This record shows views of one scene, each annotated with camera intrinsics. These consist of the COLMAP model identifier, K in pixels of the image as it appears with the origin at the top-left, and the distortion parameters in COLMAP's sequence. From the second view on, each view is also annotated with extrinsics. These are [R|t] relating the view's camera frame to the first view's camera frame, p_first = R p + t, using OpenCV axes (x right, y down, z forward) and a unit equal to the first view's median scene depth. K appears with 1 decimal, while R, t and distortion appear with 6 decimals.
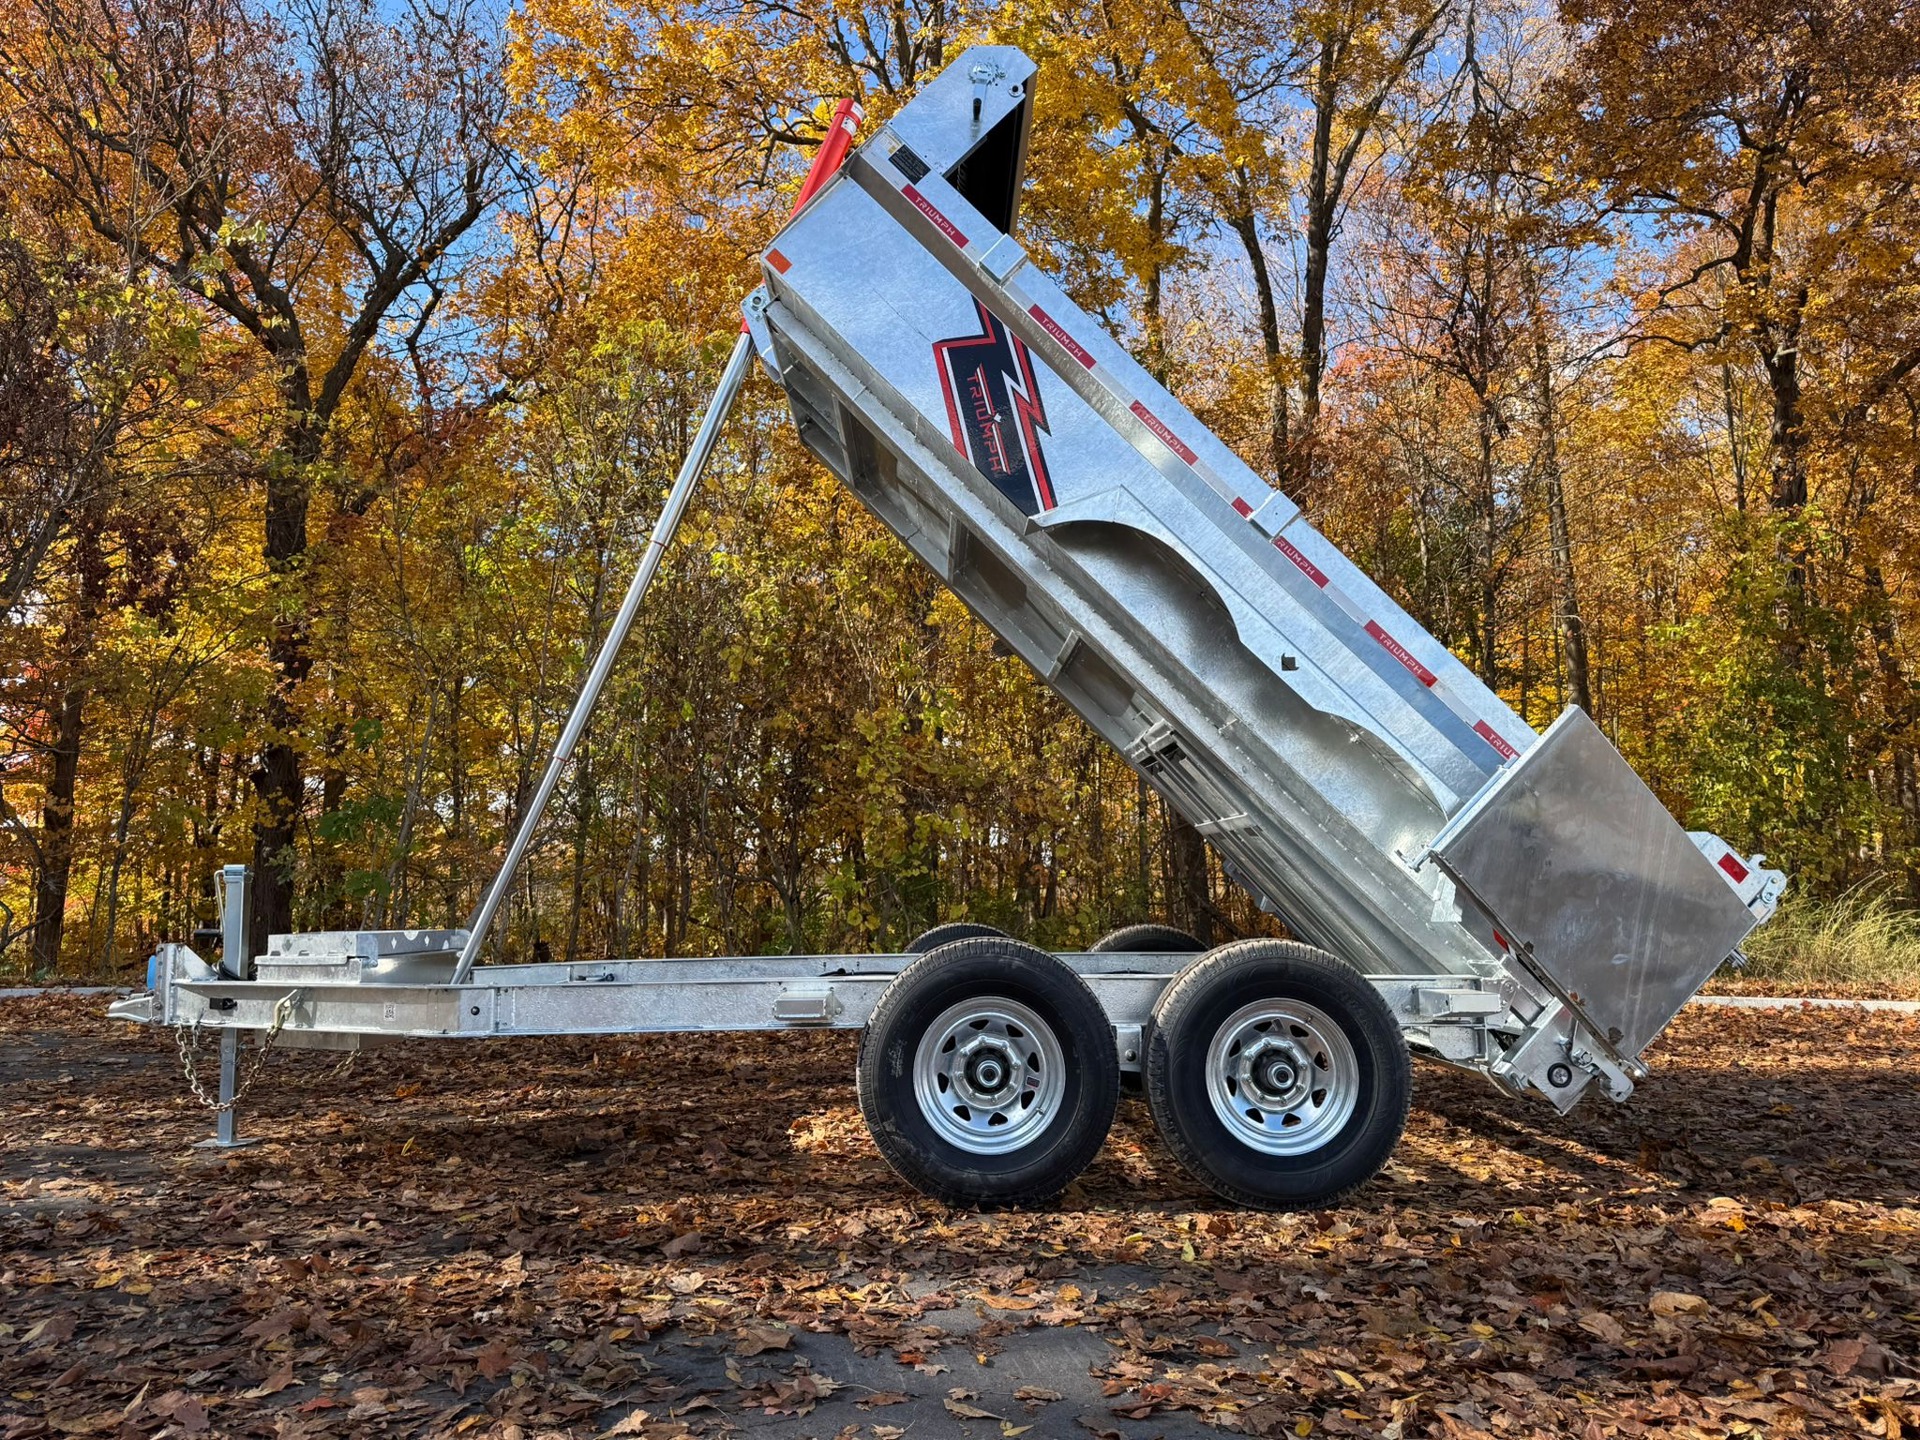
lens RADIAL K [[1317.7, 0, 945.7], [0, 1317.7, 734.2], [0, 0, 1]] dist [0.006924, -0.024562]
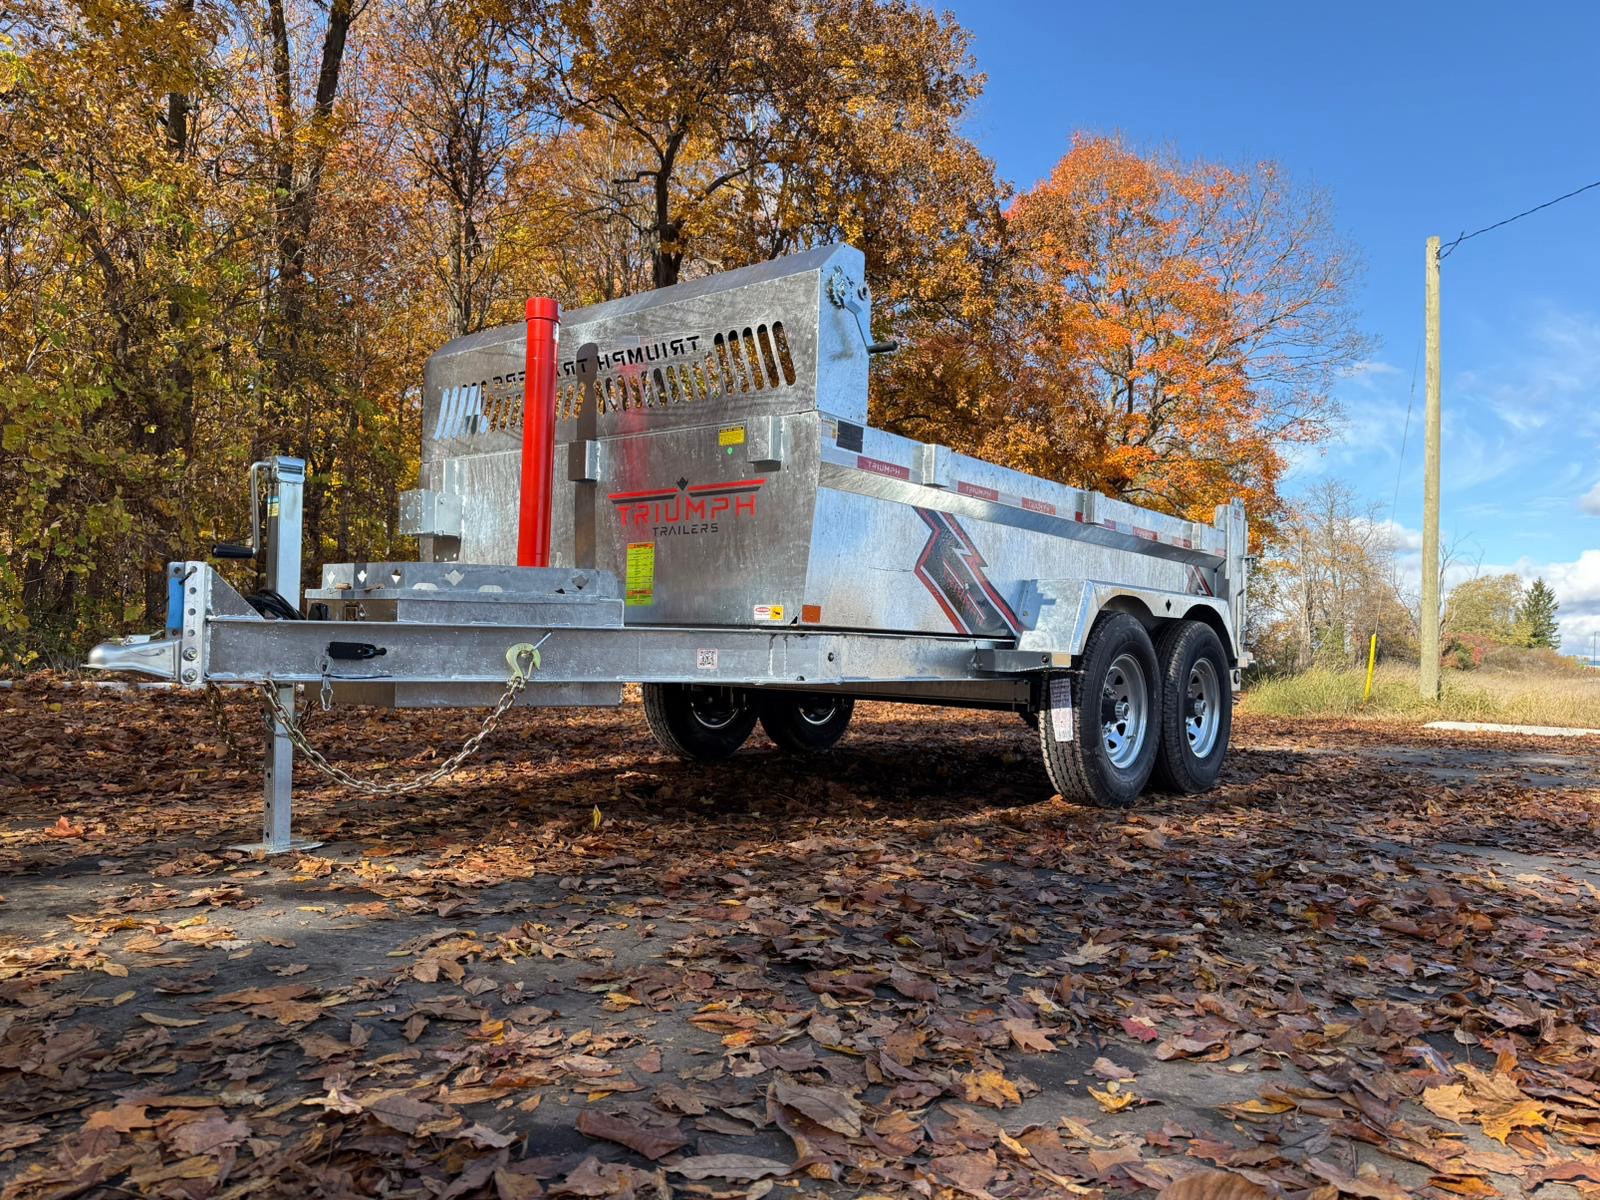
lens RADIAL K [[1089.7, 0, 800.0], [0, 1089.7, 600.0], [0, 0, 1]] dist [0.036235, -0.030827]
pose [[0.642631, 0.059716, 0.763845, -0.369007], [-0.132109, 0.990662, 0.033697, 0.055844], [-0.754700, -0.122566, 0.644520, 0.198268]]
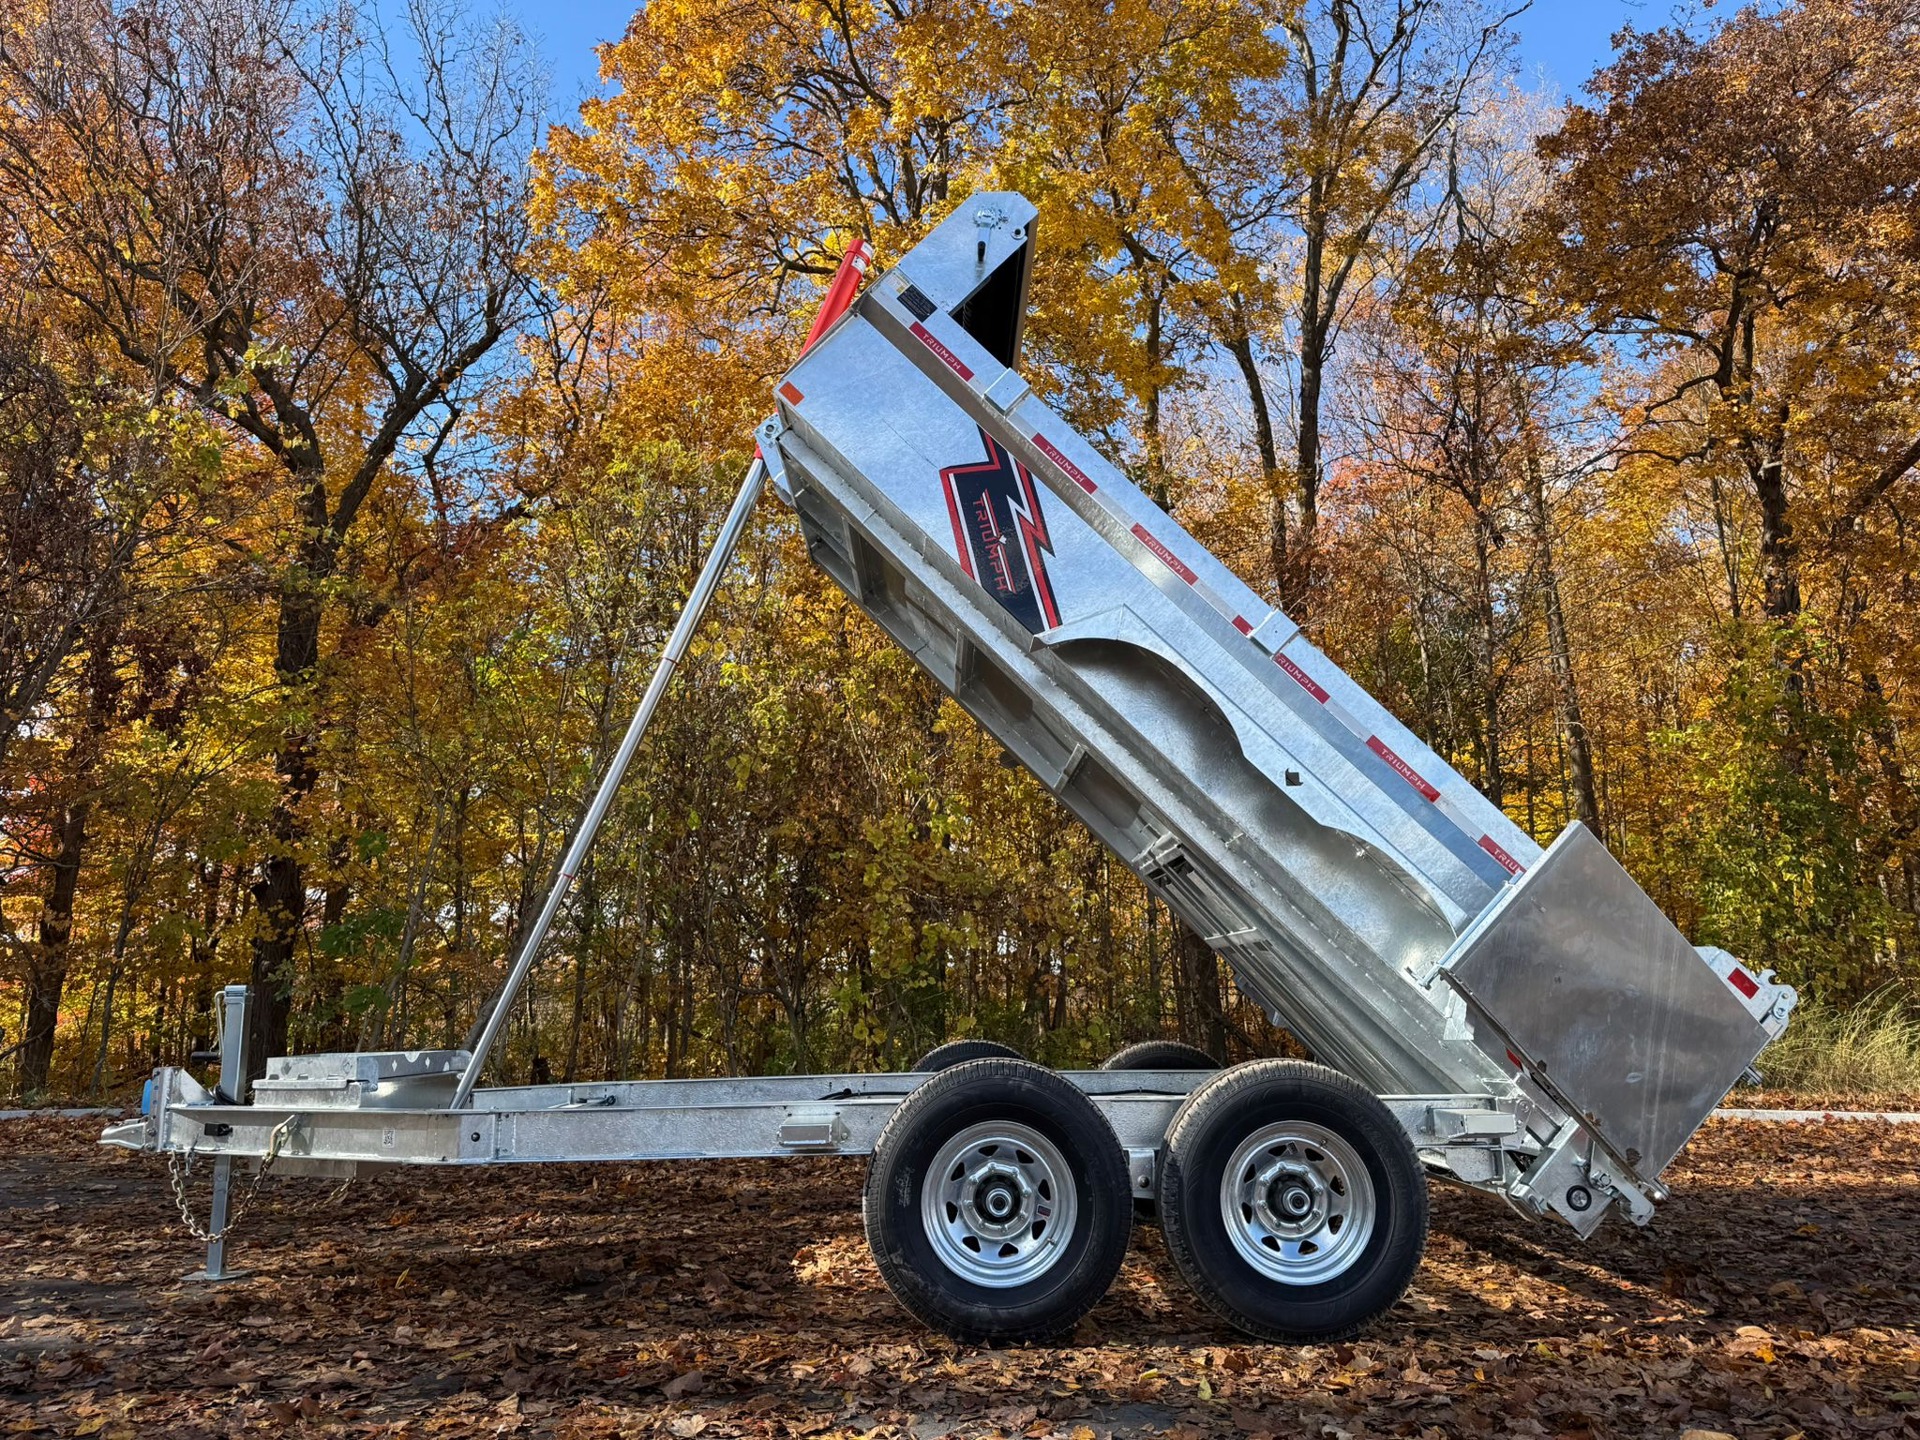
lens RADIAL K [[1319.3, 0, 960.0], [0, 1319.3, 720.0], [0, 0, 1]] dist [0.002879, -0.016750]
pose [[0.999979, -0.003192, 0.005720, -0.000148], [0.003698, 0.995855, -0.090879, -0.003393], [-0.005406, 0.090899, 0.995845, -0.003572]]
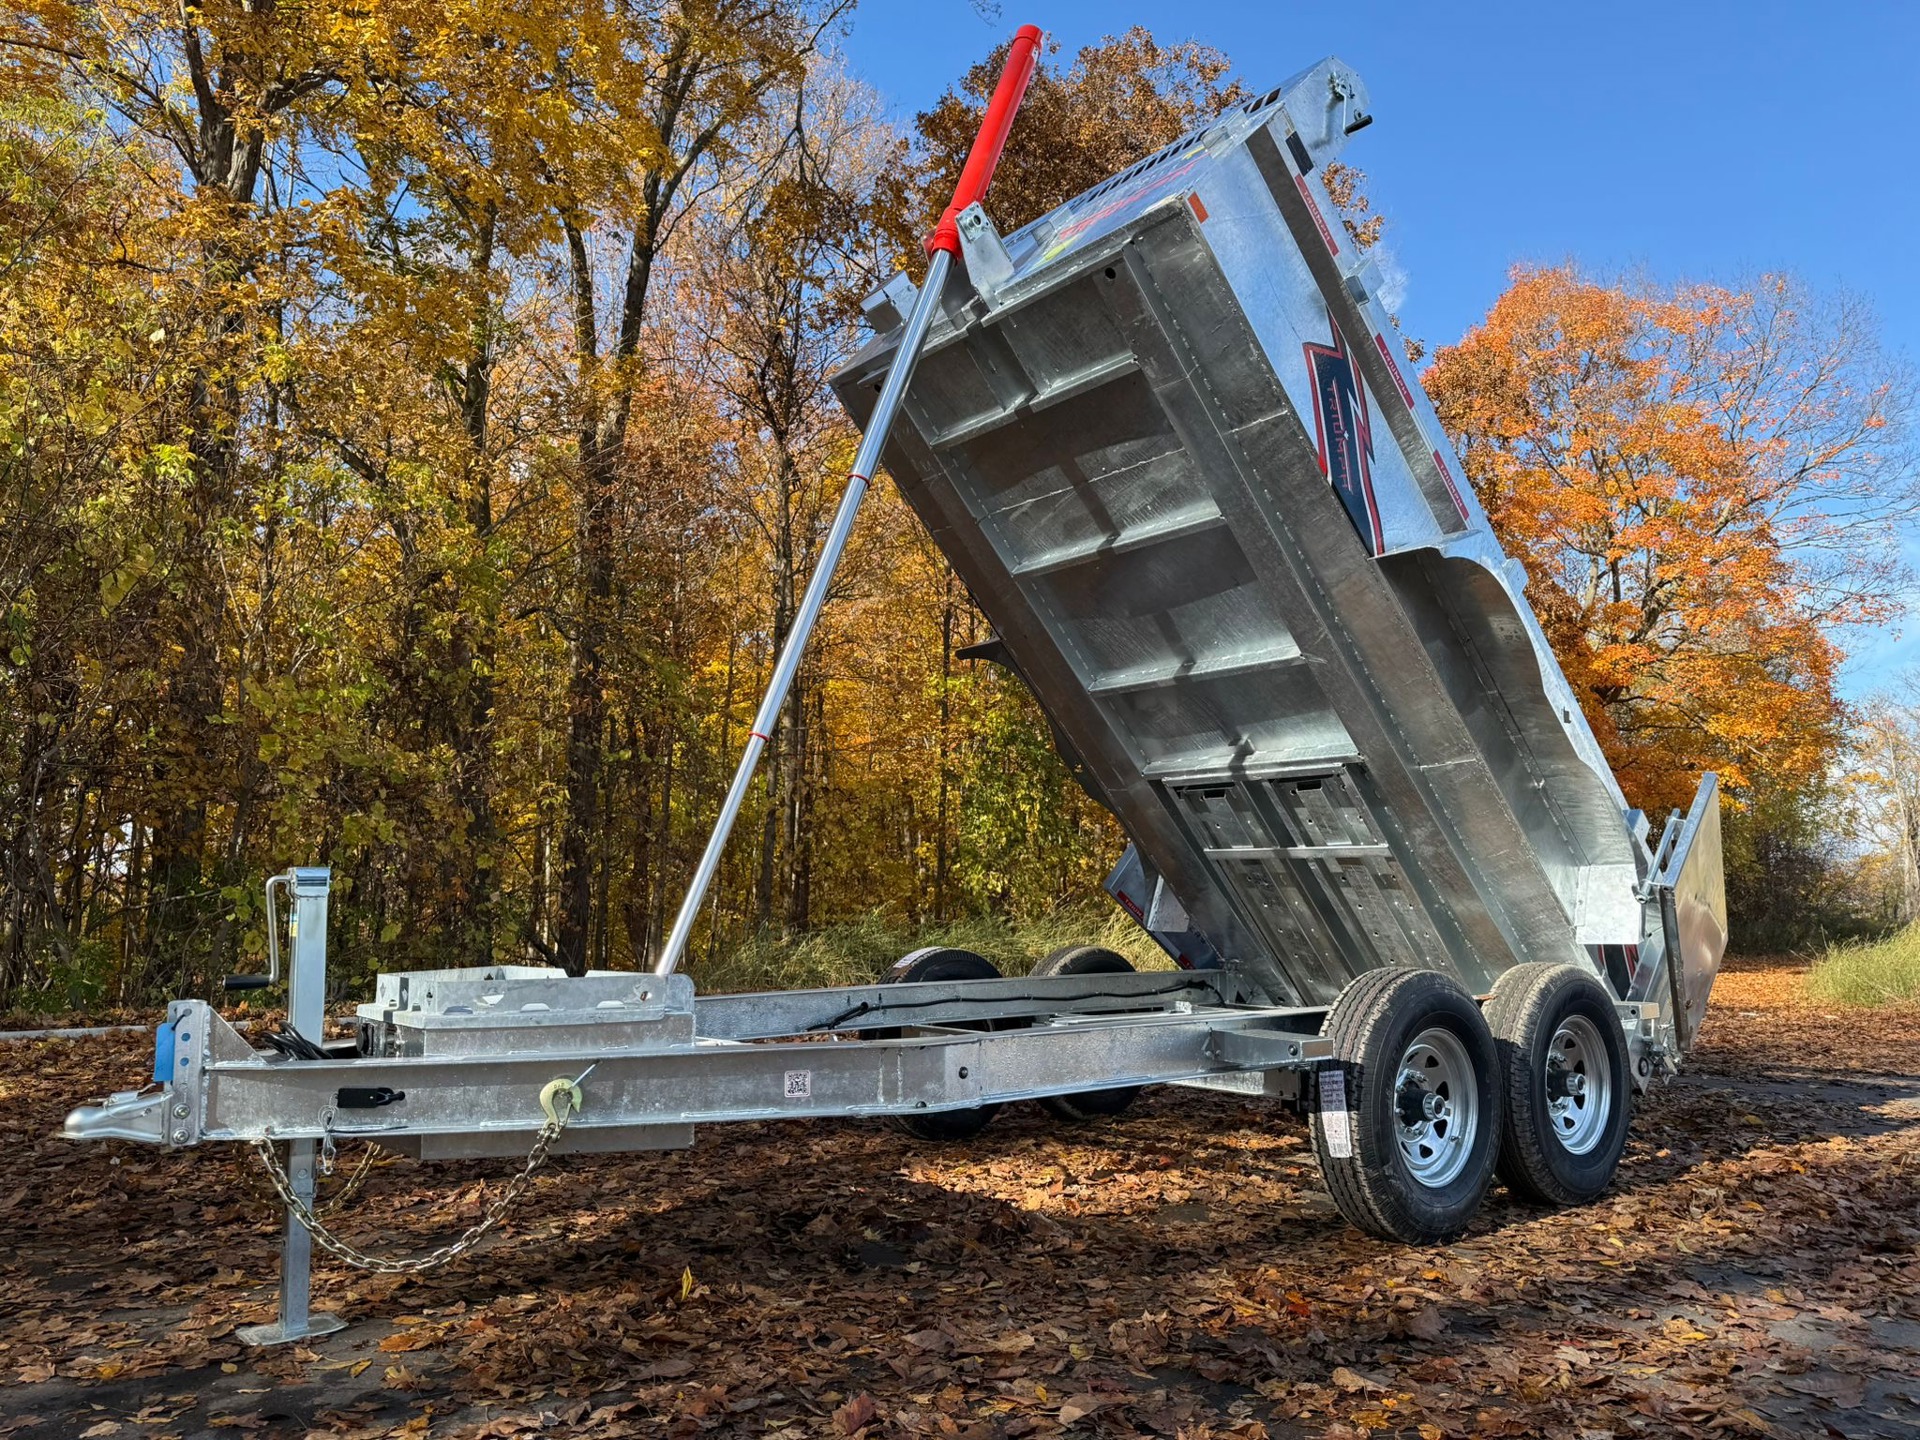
lens RADIAL K [[1319.3, 0, 960.0], [0, 1319.3, 720.0], [0, 0, 1]] dist [0.002879, -0.016750]
pose [[0.778283, 0.096857, 0.620399, -0.318002], [-0.086833, 0.995140, -0.046430, 0.017691], [-0.621881, -0.017736, 0.782911, 0.164156]]
